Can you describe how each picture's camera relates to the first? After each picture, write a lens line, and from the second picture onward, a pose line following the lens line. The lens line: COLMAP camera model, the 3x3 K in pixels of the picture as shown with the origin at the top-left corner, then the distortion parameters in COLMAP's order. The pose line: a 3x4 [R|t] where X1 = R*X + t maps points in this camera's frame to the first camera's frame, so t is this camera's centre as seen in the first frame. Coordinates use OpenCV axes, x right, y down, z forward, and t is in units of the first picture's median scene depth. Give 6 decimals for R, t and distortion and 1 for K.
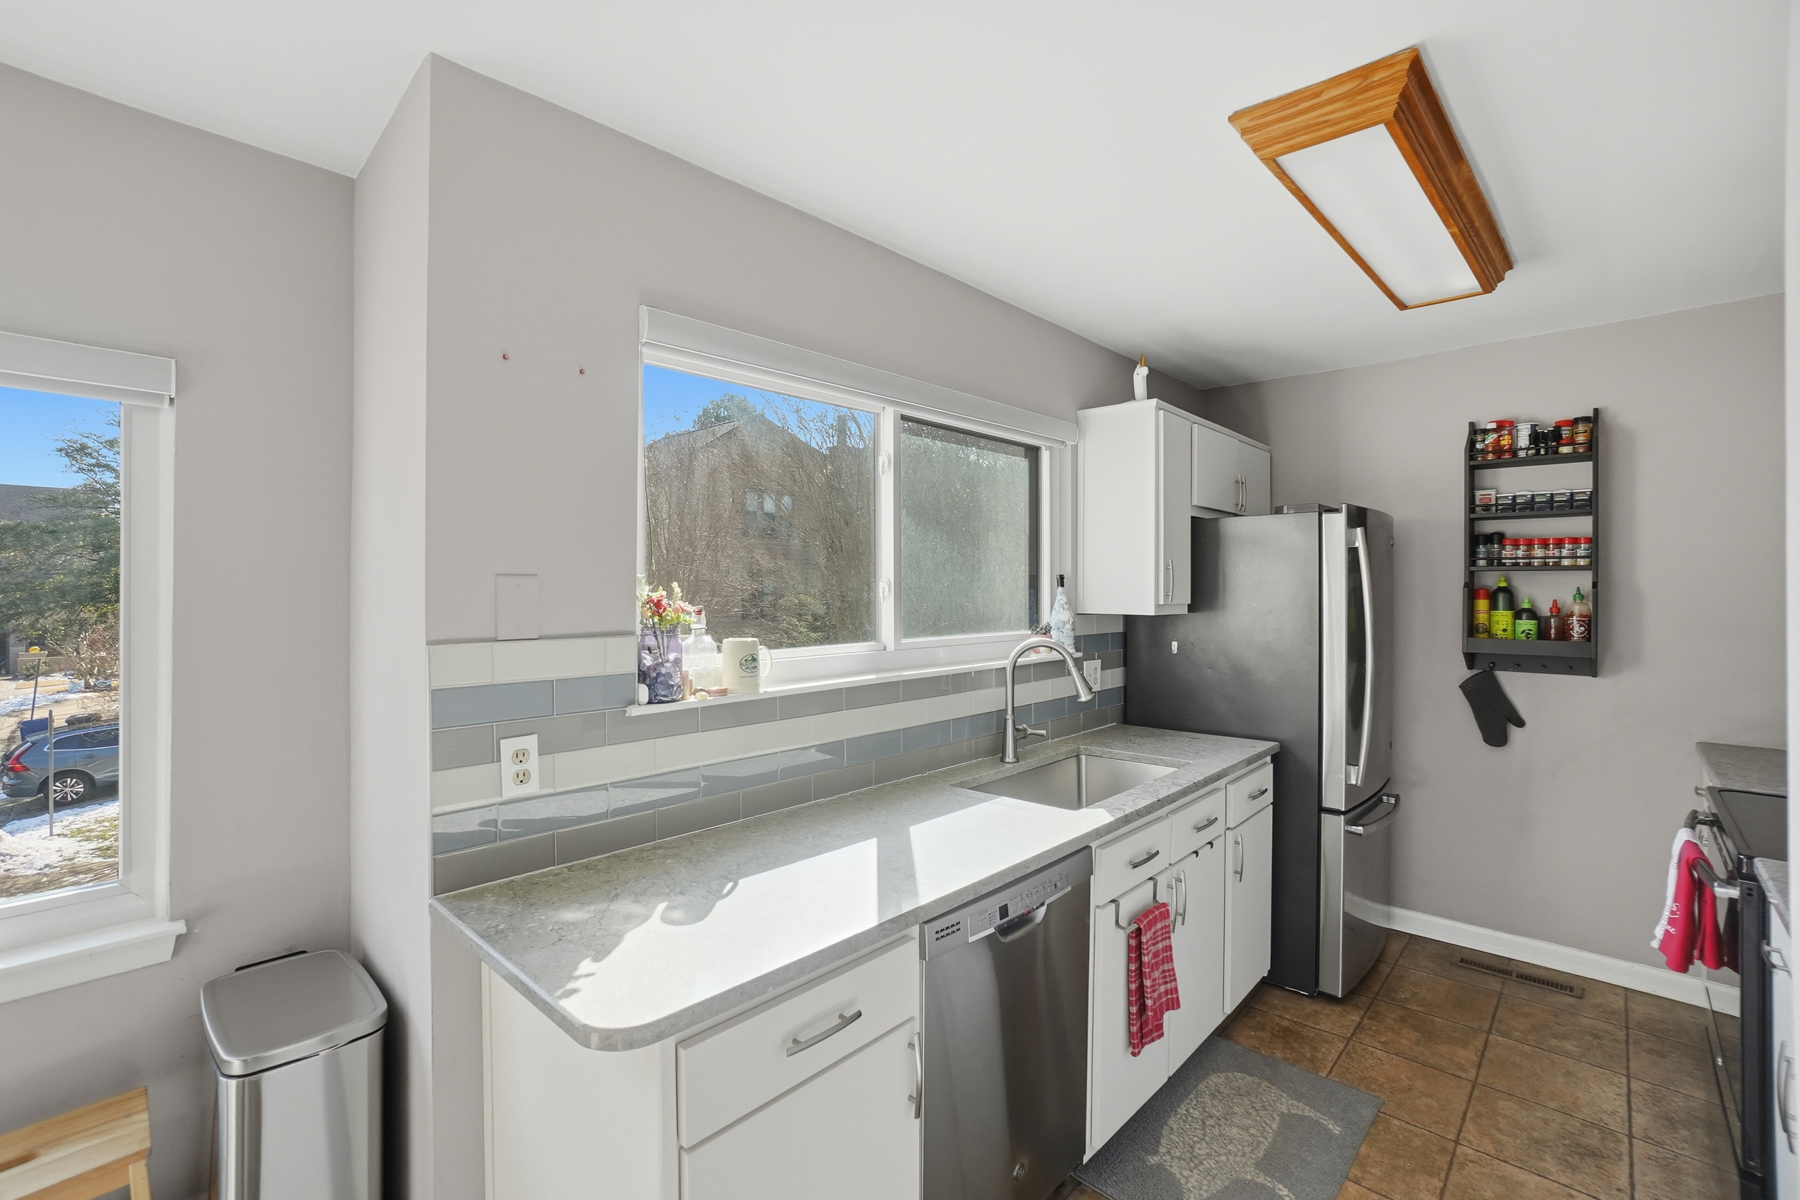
lens RADIAL K [[789.0, 0, 896.1], [0, 789.0, 589.8], [0, 0, 1]] dist [-0.057201, 0.022654]
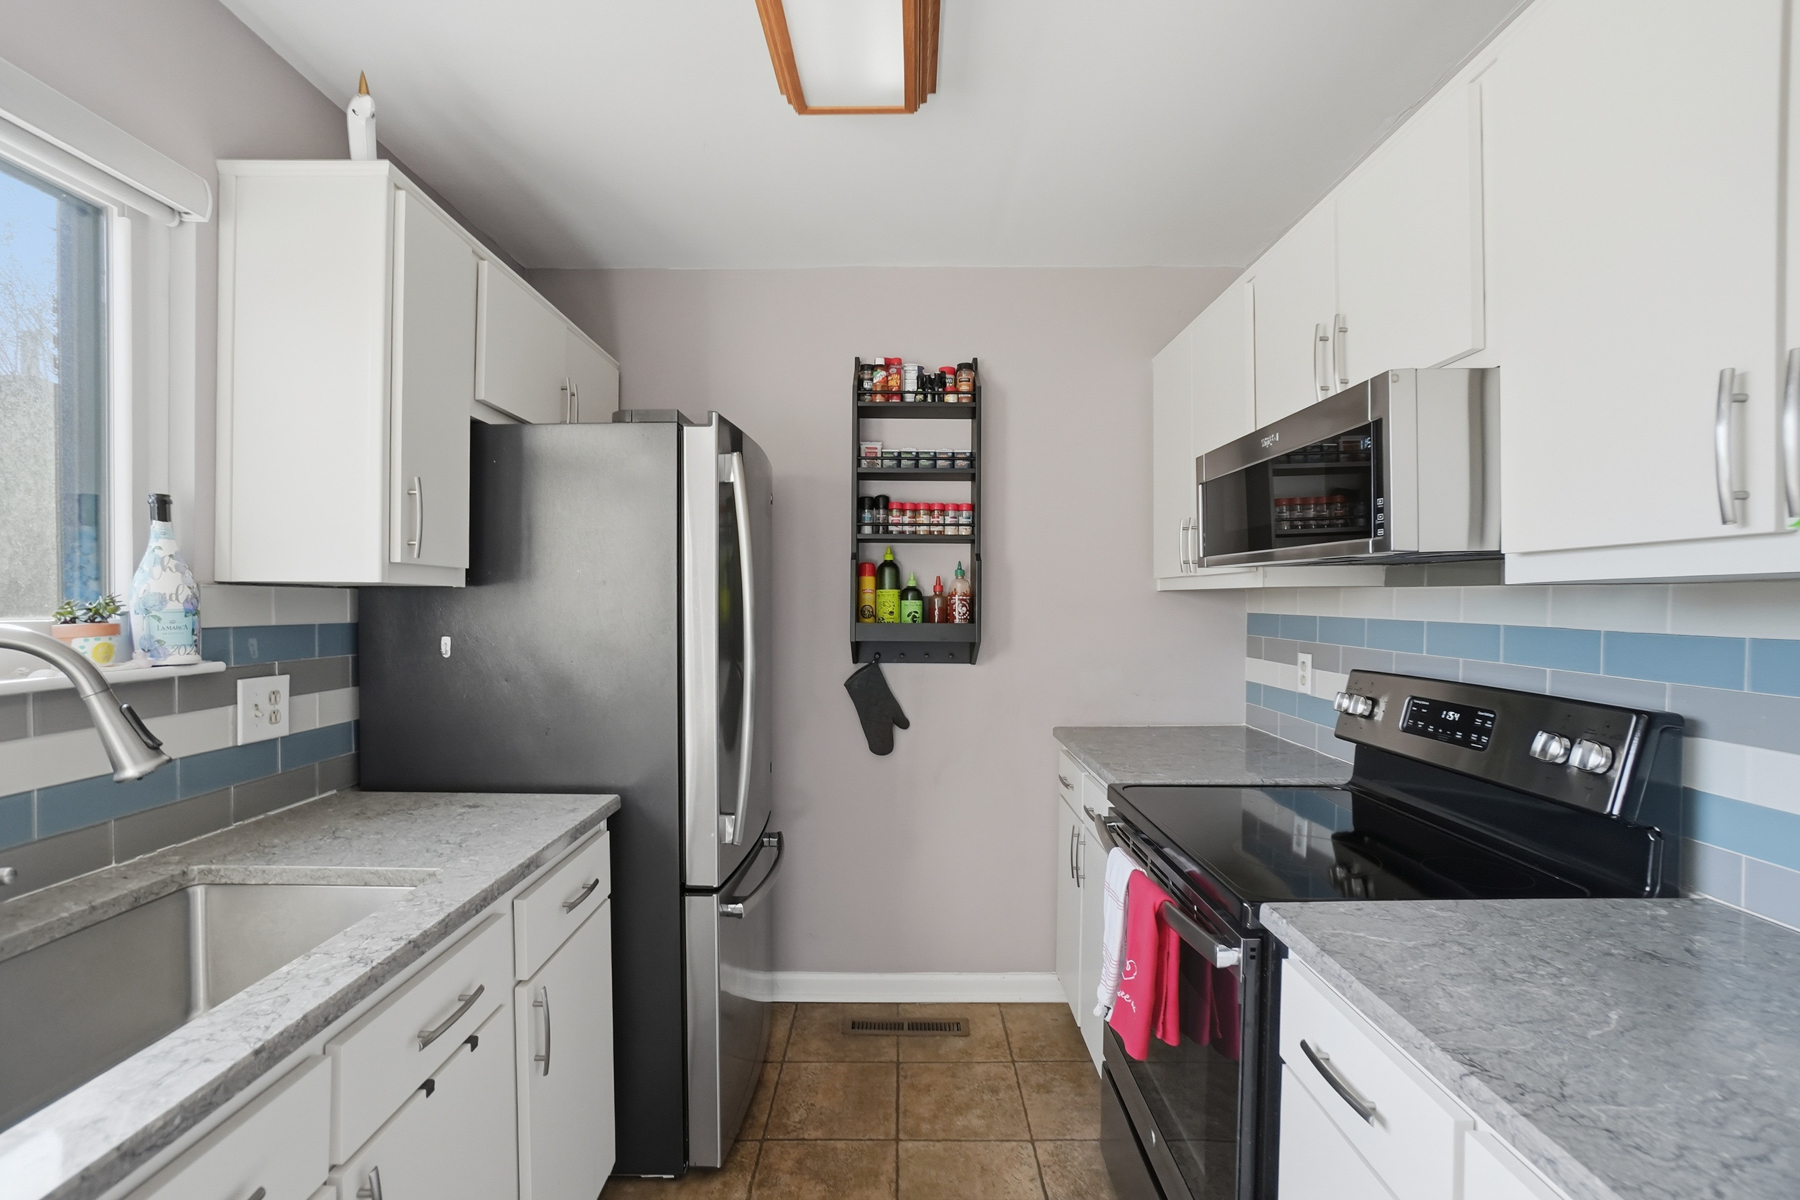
lens RADIAL K [[799.9, 0, 895.8], [0, 799.9, 612.6], [0, 0, 1]] dist [-0.061111, 0.024368]
pose [[0.730059, -0.005337, 0.683364, 0.217502], [-0.001696, 0.999952, 0.009622, 0.045144], [-0.683382, -0.008184, 0.730015, 0.382292]]
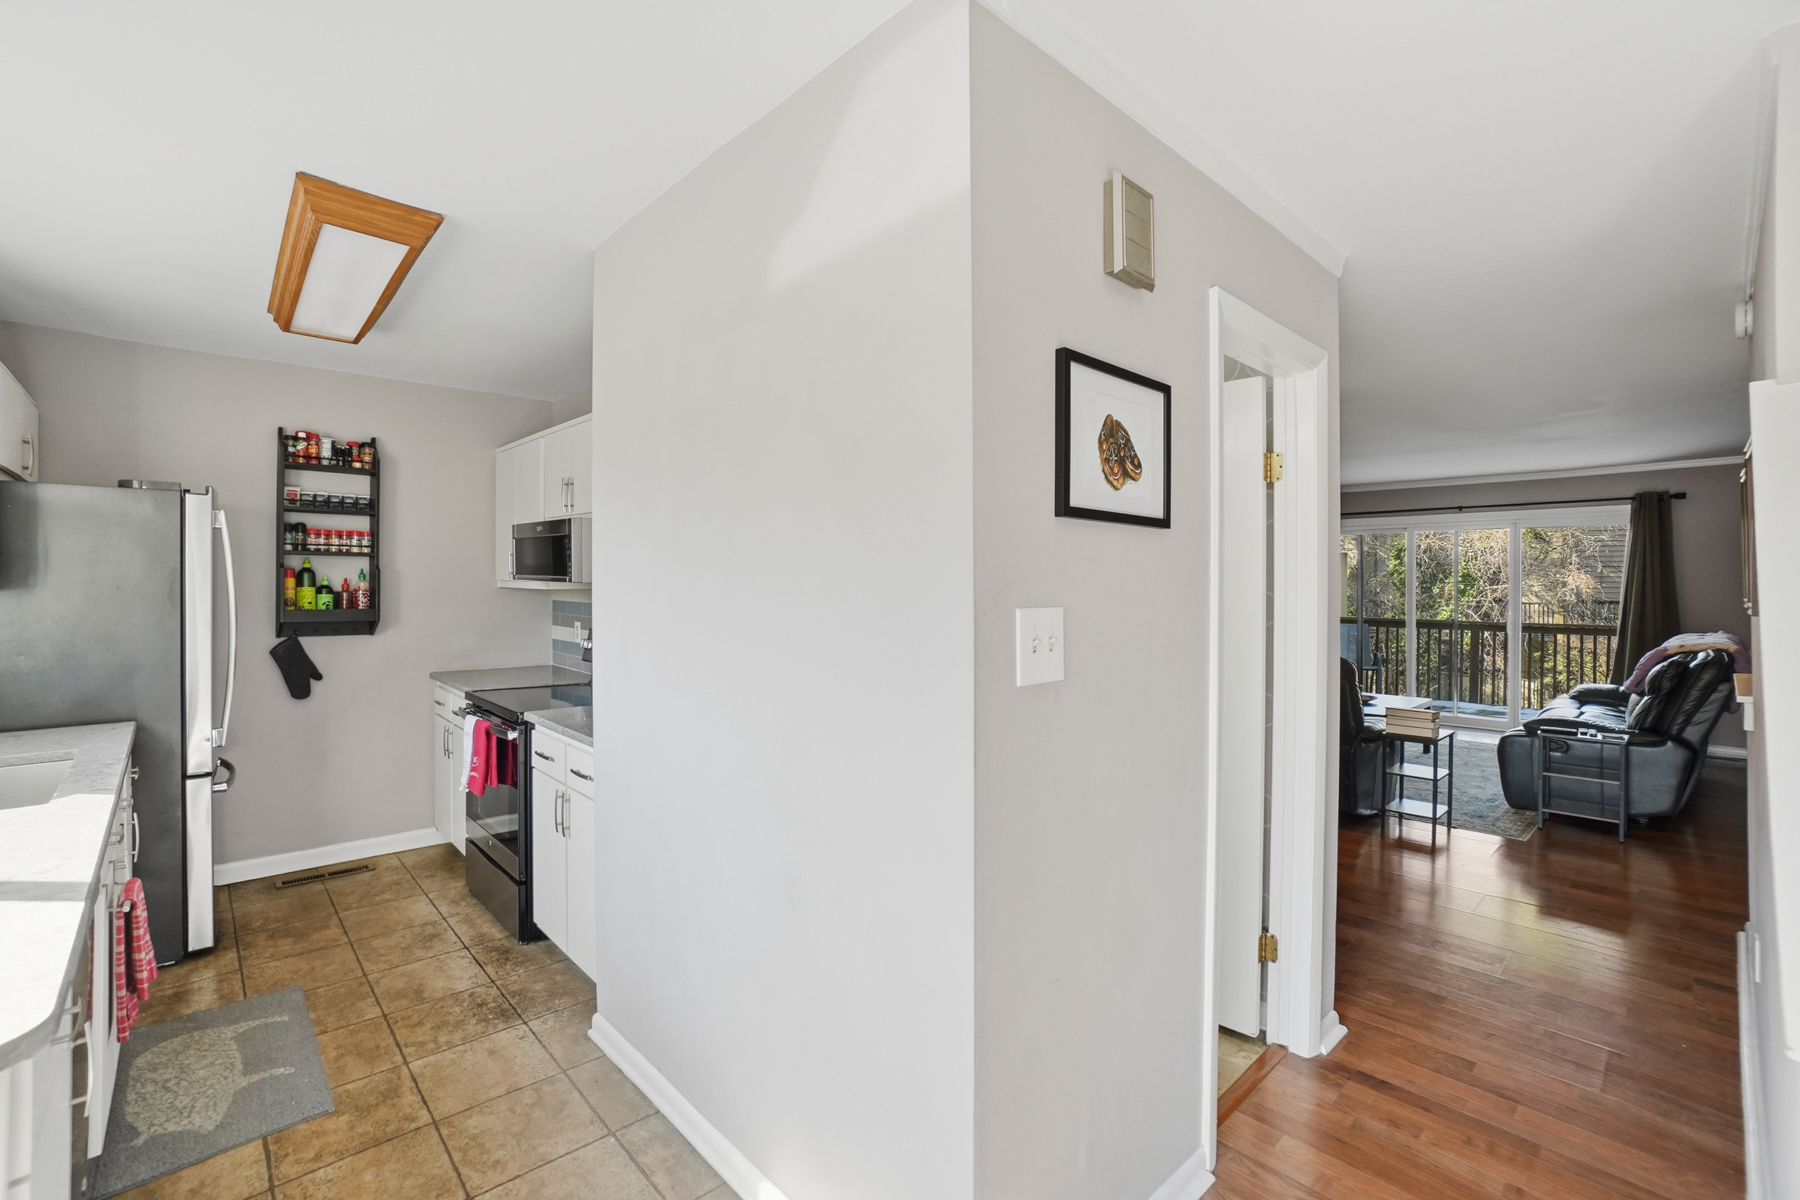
lens RADIAL K [[789.0, 0, 896.1], [0, 789.0, 589.8], [0, 0, 1]] dist [-0.057201, 0.022654]
pose [[0.062291, -0.007548, 0.998029, -0.389163], [-0.005827, 0.999952, 0.007927, 0.016657], [-0.998041, -0.006309, 0.062244, -0.015725]]
